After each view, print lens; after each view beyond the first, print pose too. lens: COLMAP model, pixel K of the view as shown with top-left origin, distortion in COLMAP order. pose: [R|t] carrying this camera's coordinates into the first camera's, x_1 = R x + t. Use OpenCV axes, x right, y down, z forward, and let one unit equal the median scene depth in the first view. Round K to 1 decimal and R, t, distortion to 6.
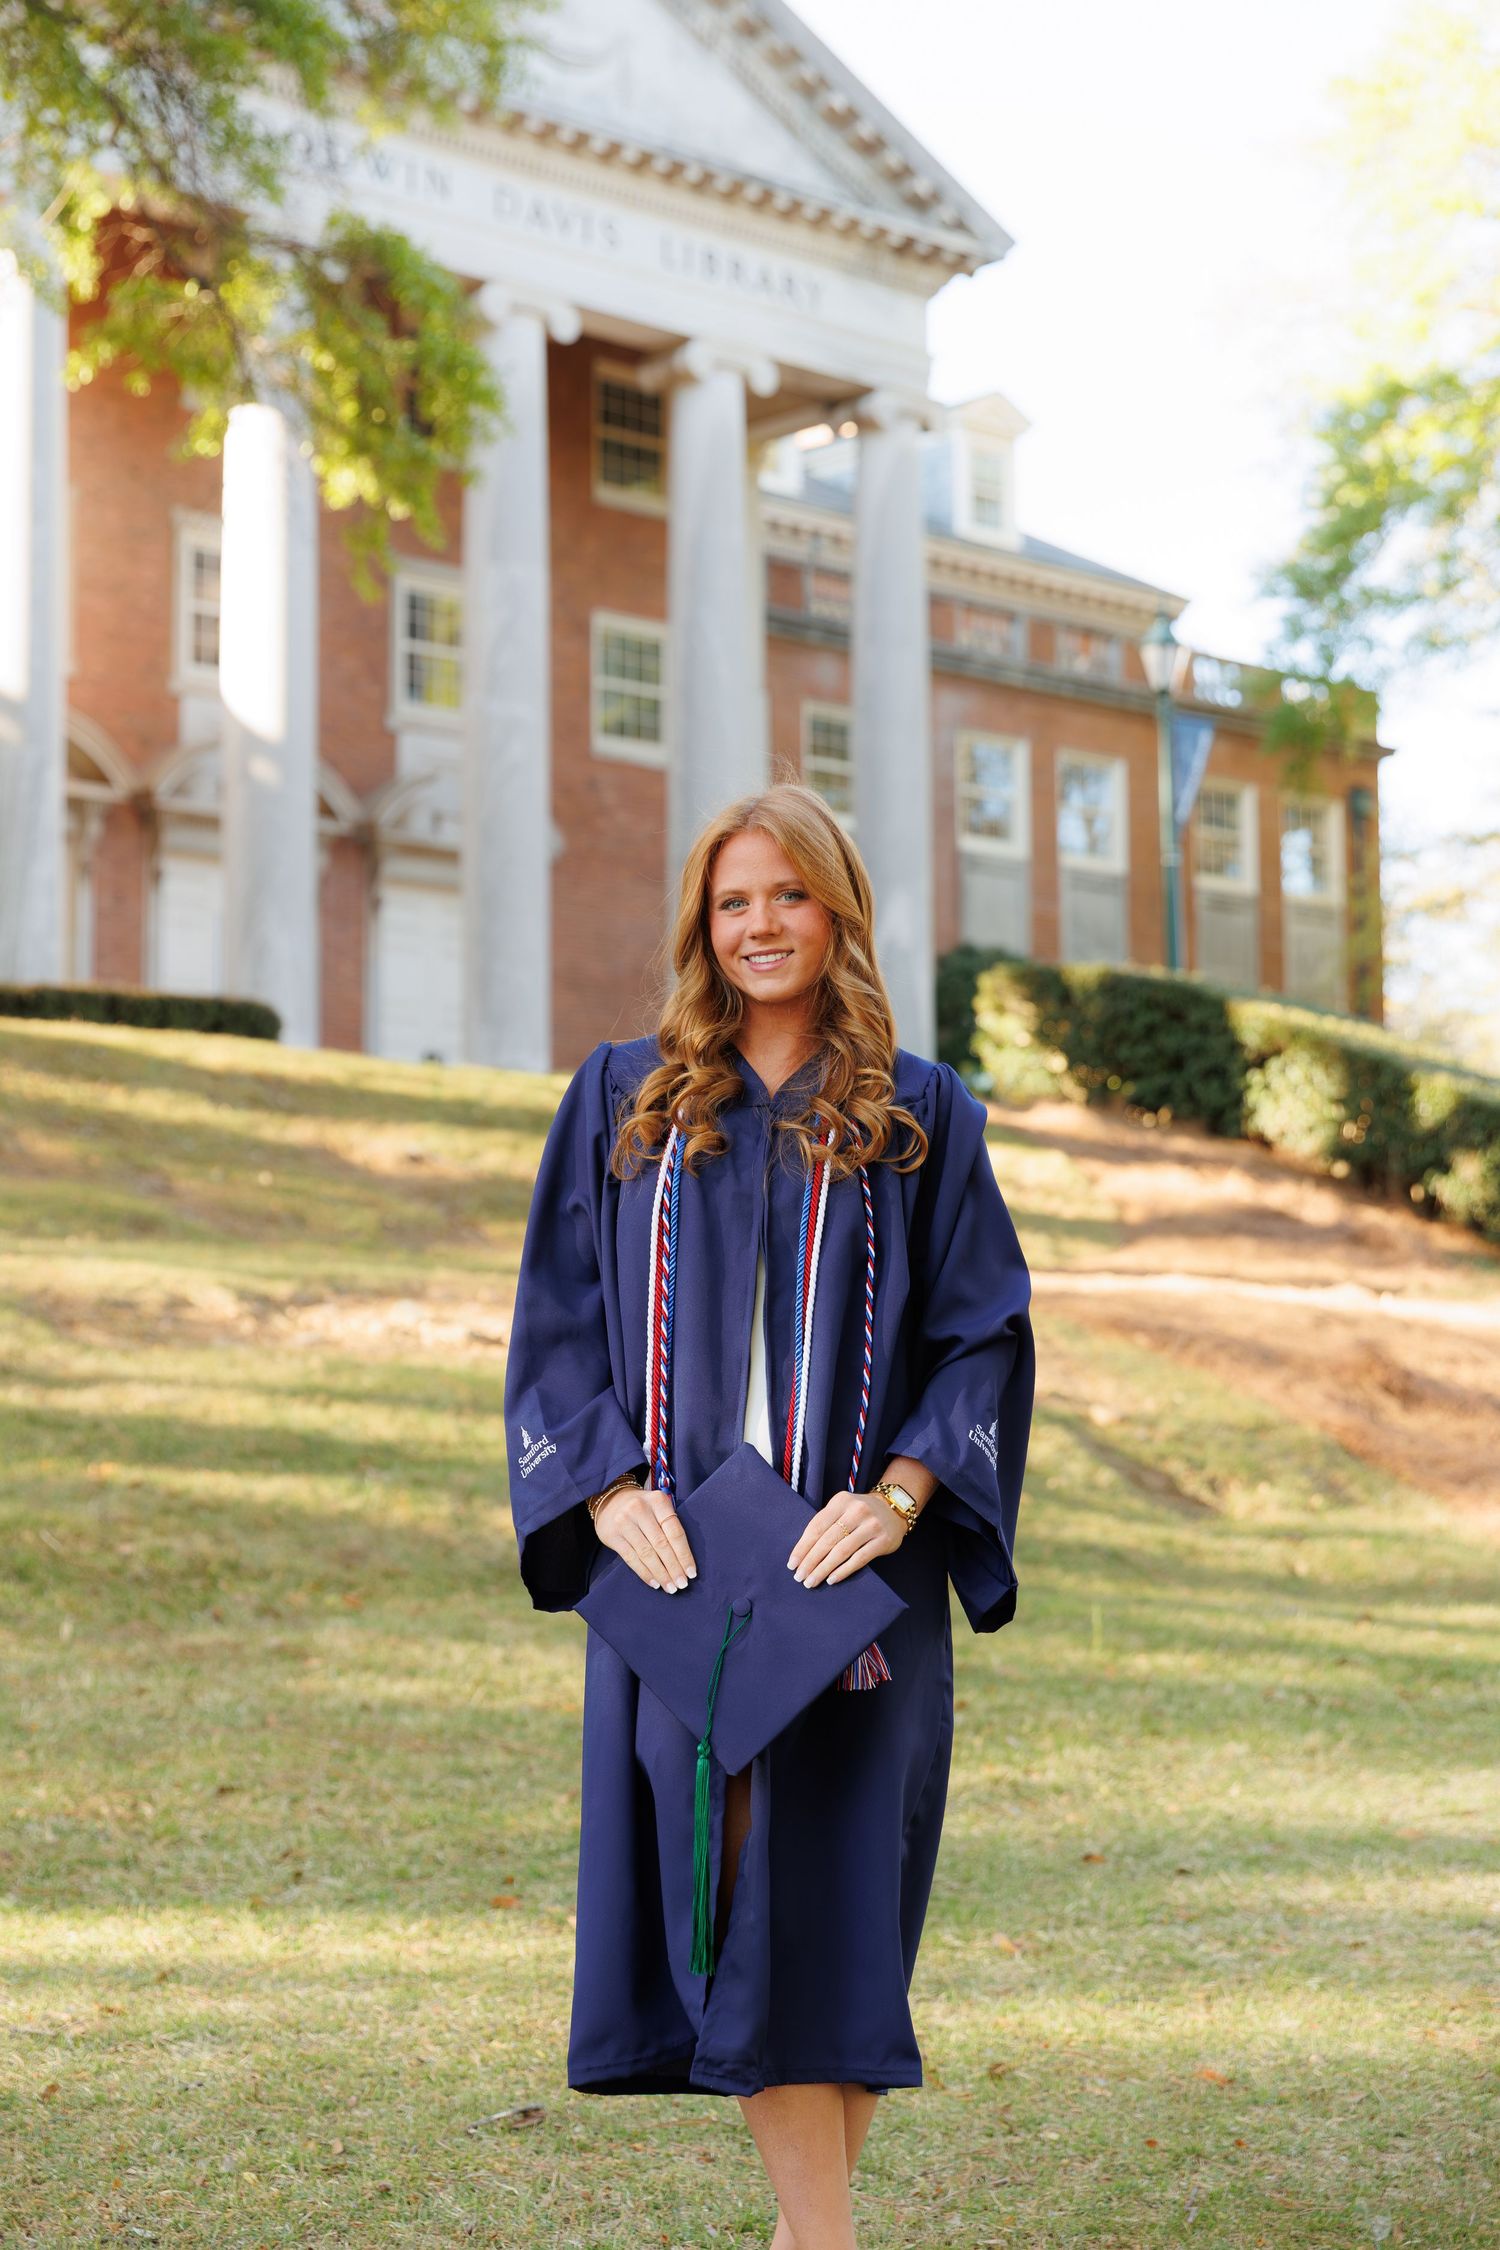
lens RADIAL K [[3814.0, 0, 764.5], [0, 3814.0, 1120.9], [0, 0, 1]] dist [-0.005405, 0.176687]
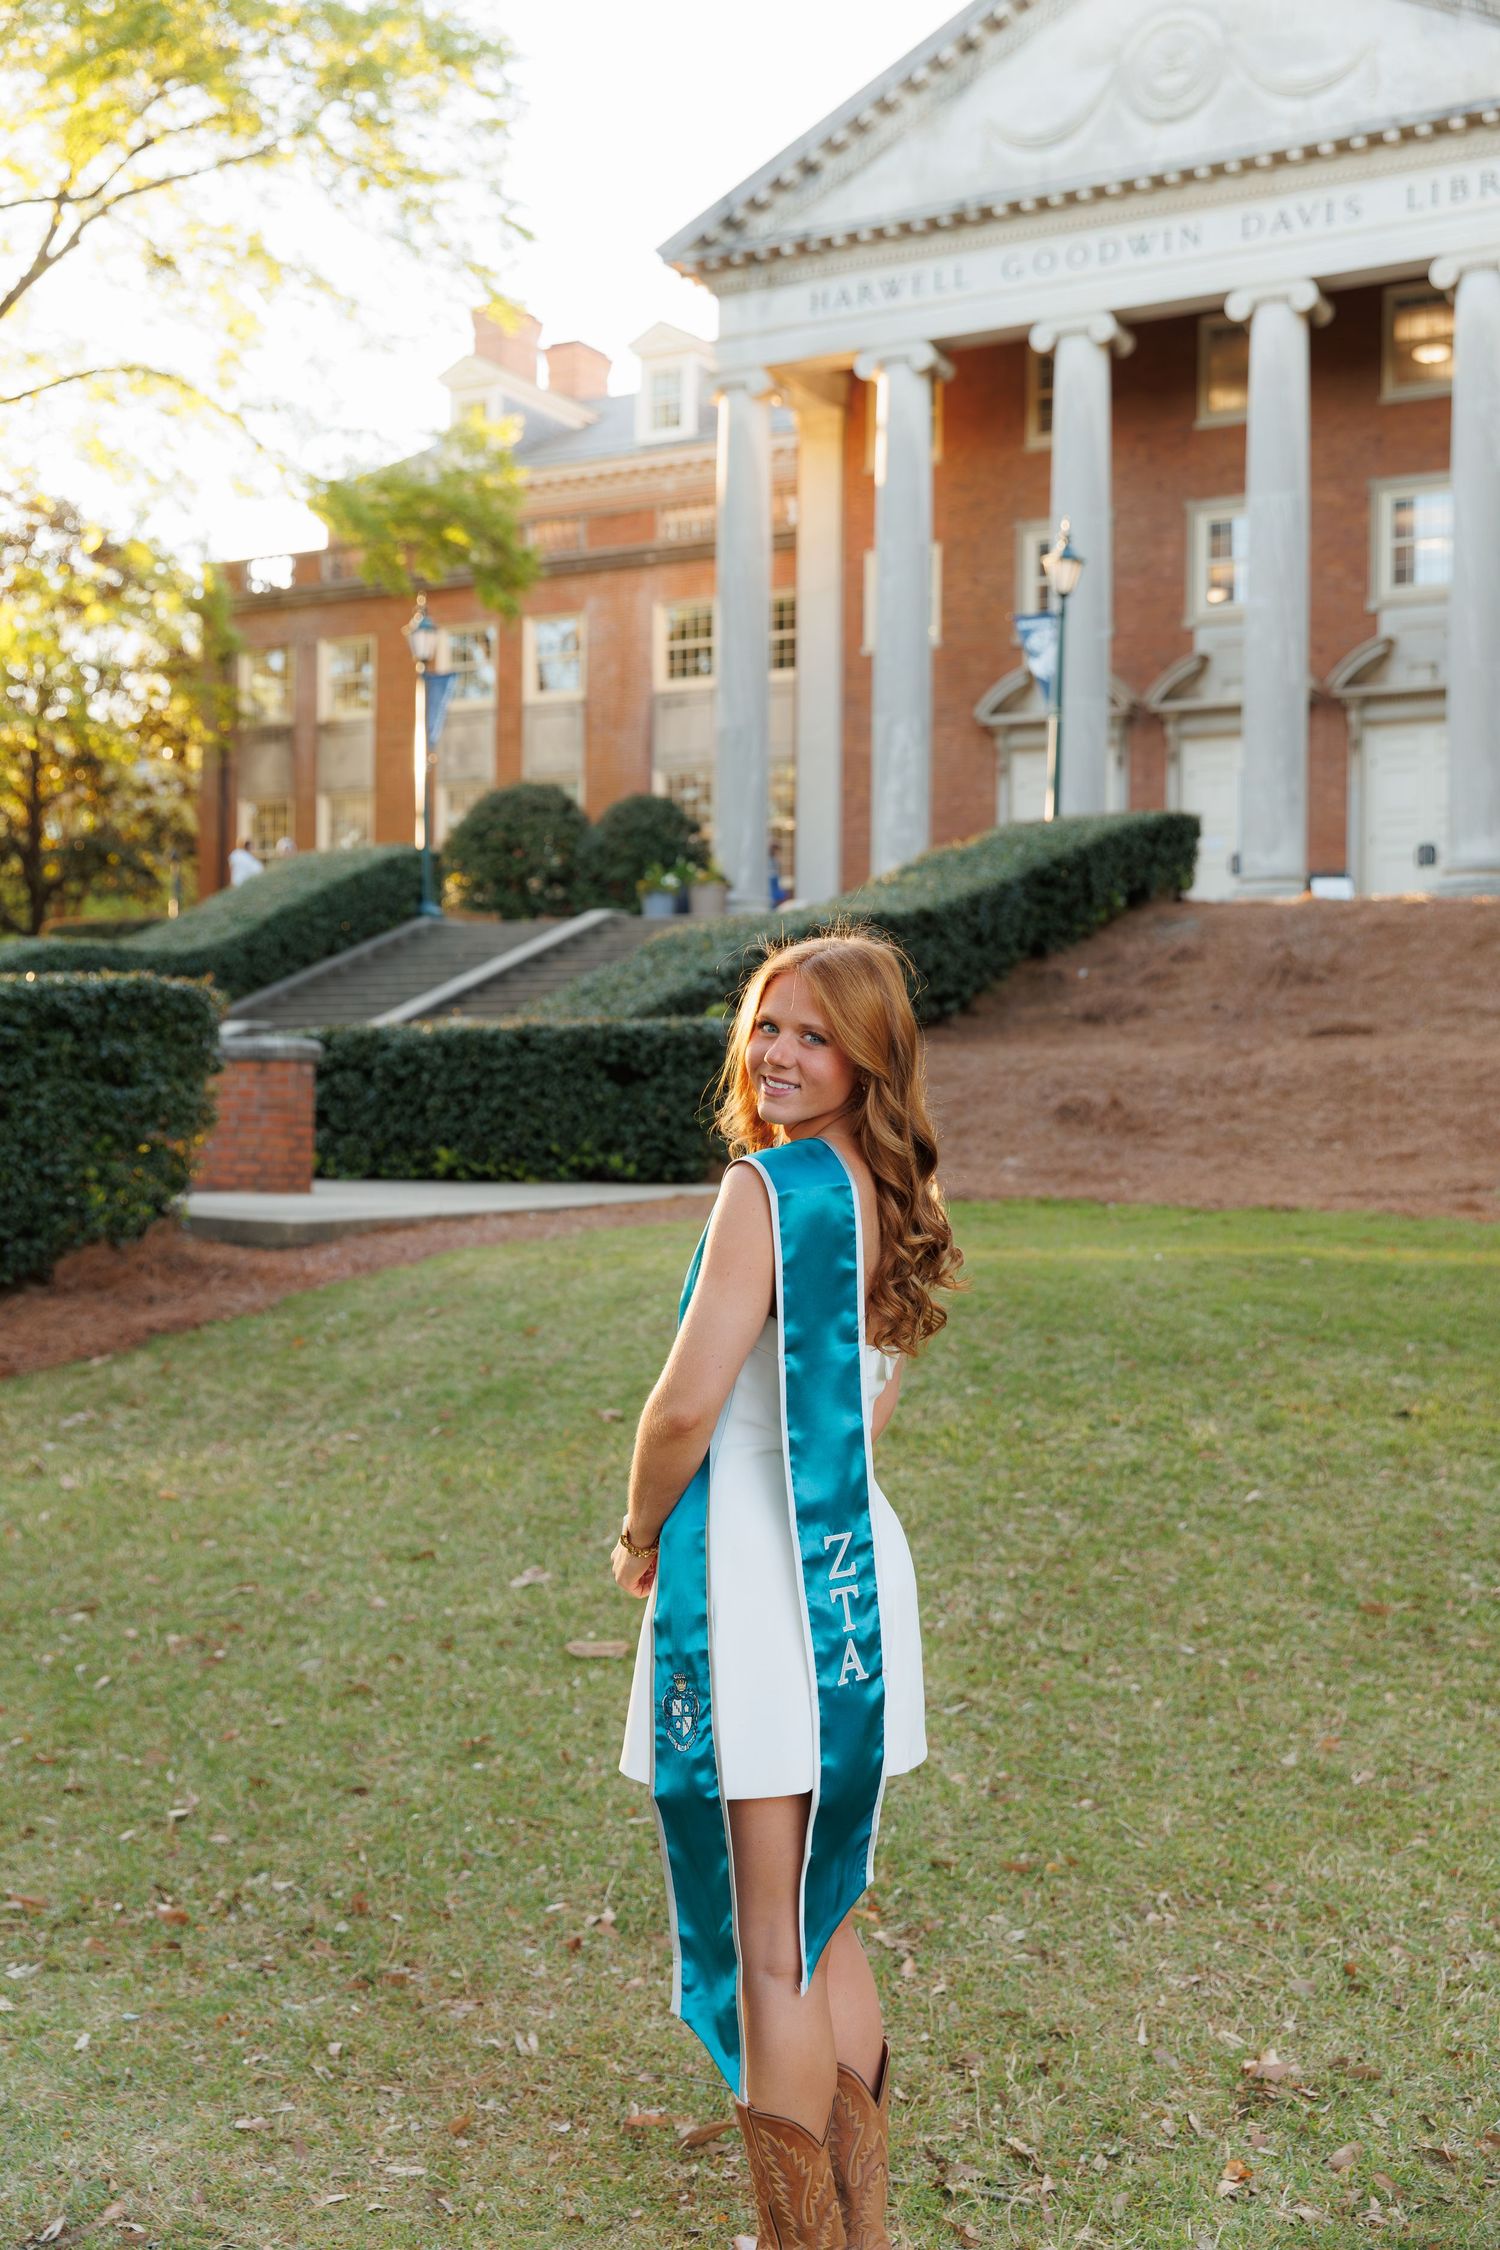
lens RADIAL K [[2617.6, 0, 767.8], [0, 2617.6, 1126.3], [0, 0, 1]] dist [0.001010, 0.017553]
pose [[0.269656, 0.000681, -0.962957, 0.796614], [0.072844, 0.997120, 0.021104, 0.047864], [0.960198, -0.075836, 0.268830, 0.569549]]
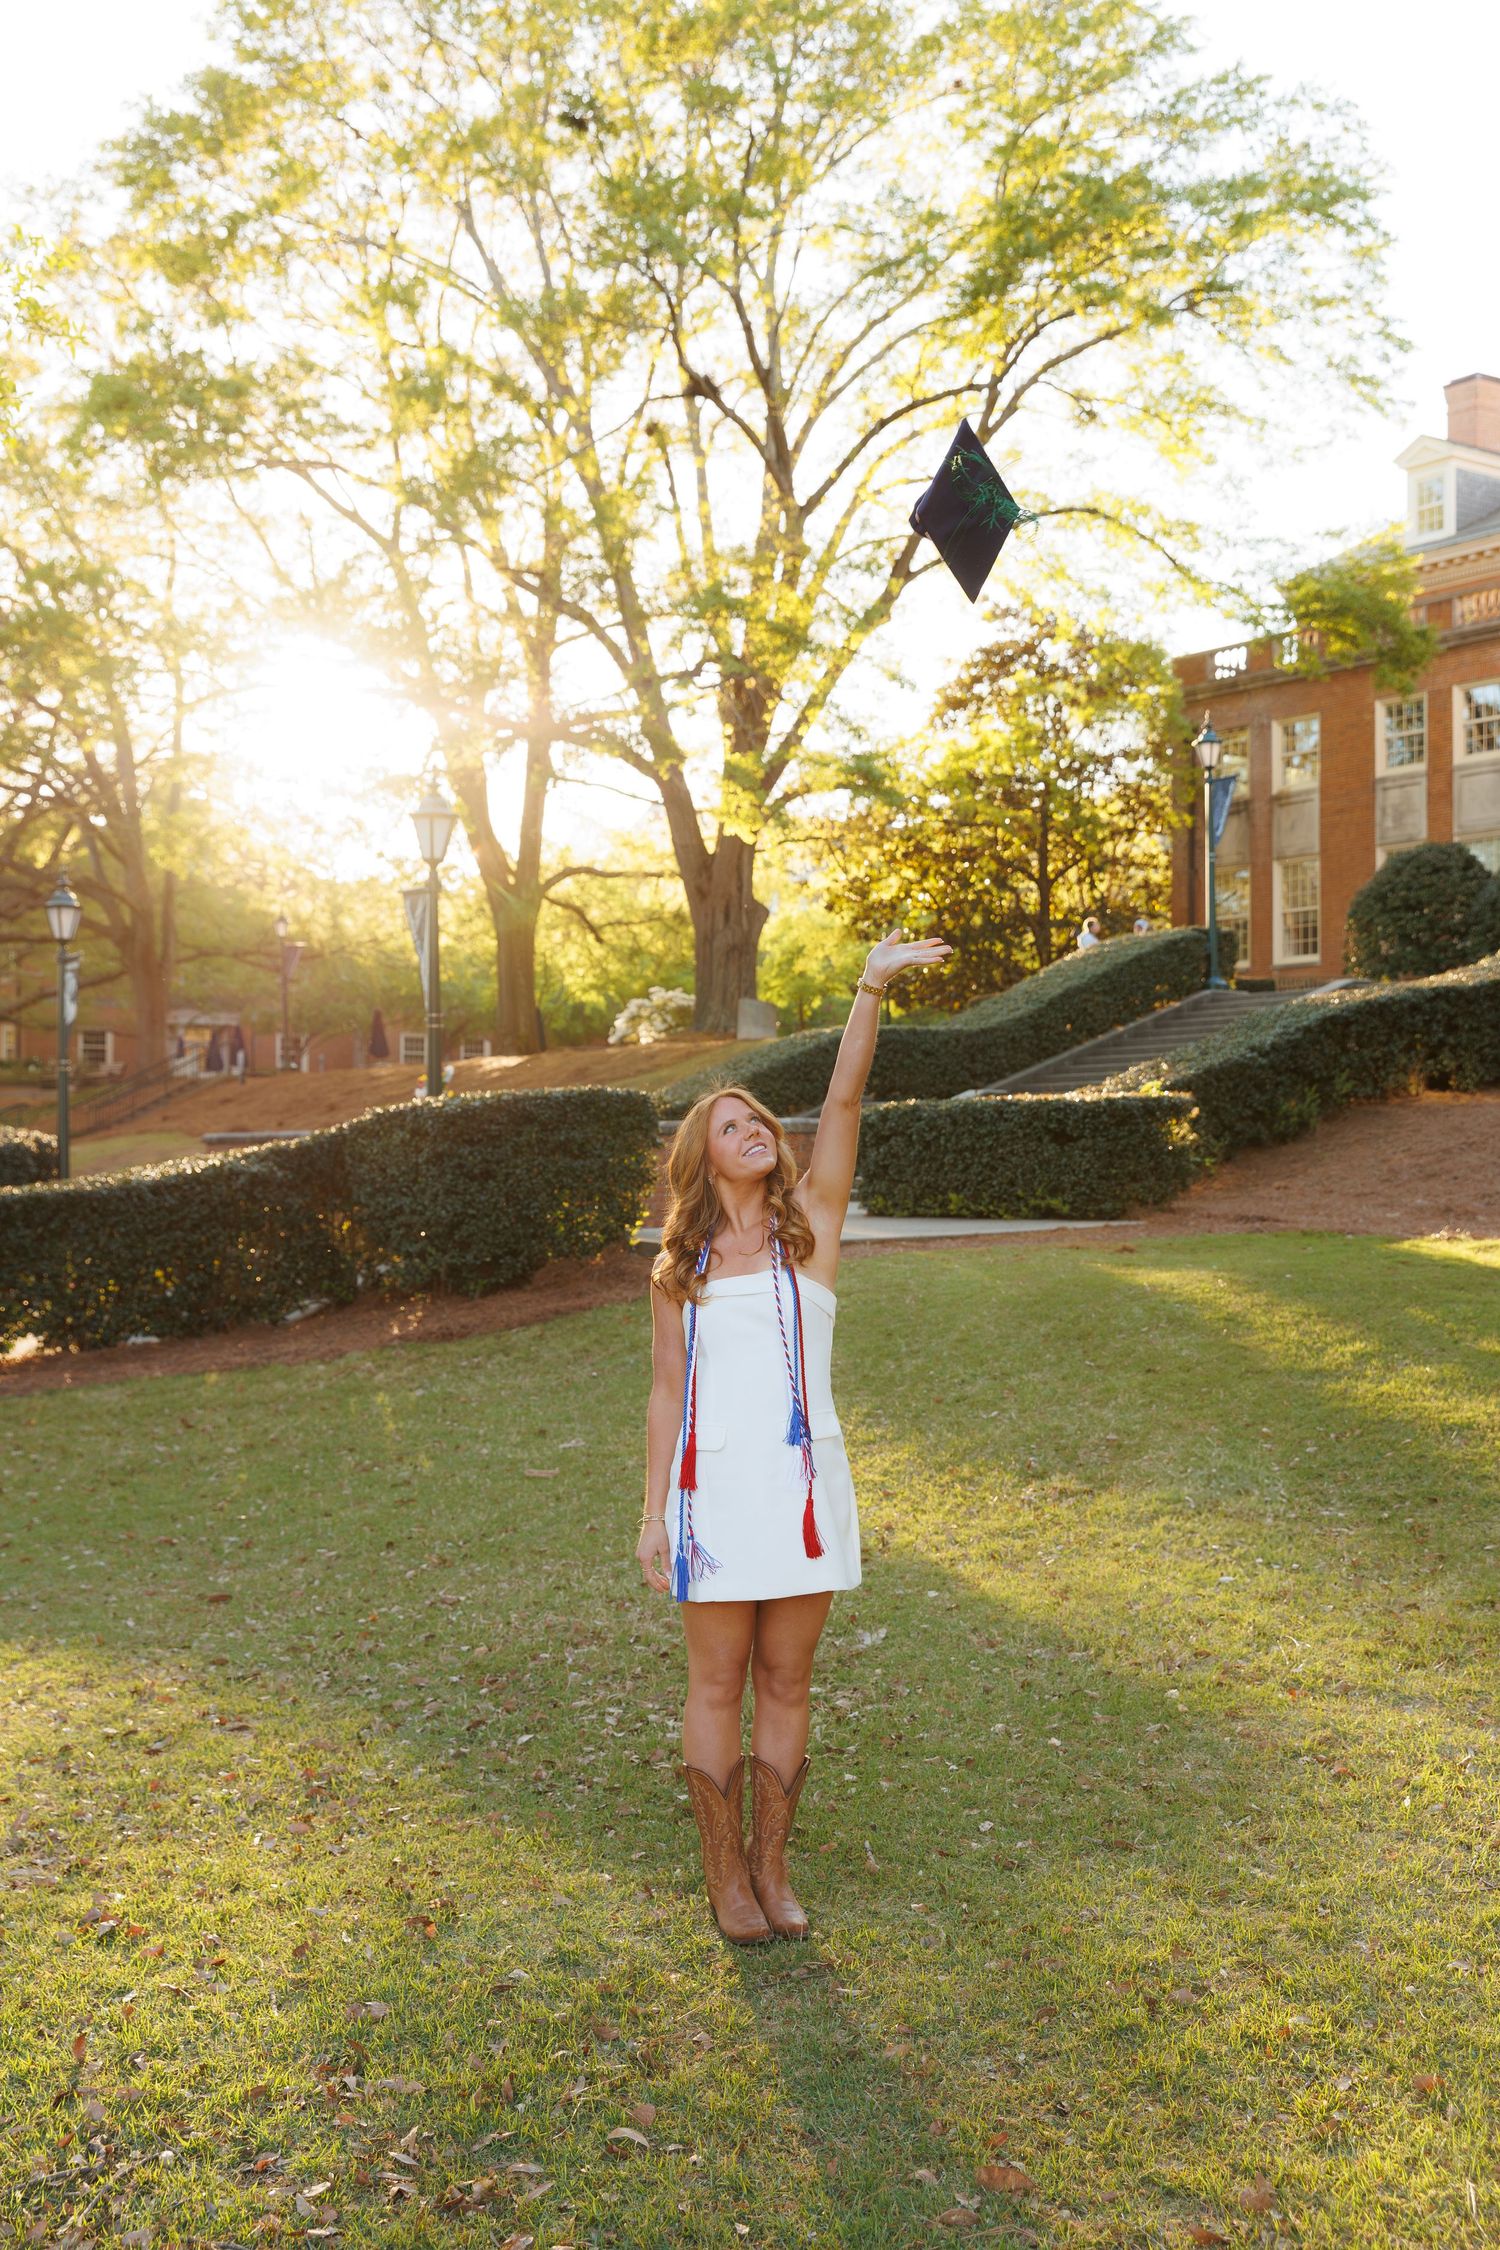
lens RADIAL K [[2596.6, 0, 781.8], [0, 2596.6, 1124.6], [0, 0, 1]] dist [0.008115, -0.001219]
pose [[-0.163550, -0.012802, -0.986452, 0.917885], [0.086054, 0.995919, -0.027192, 0.052860], [0.982775, -0.089335, -0.161781, 0.670887]]
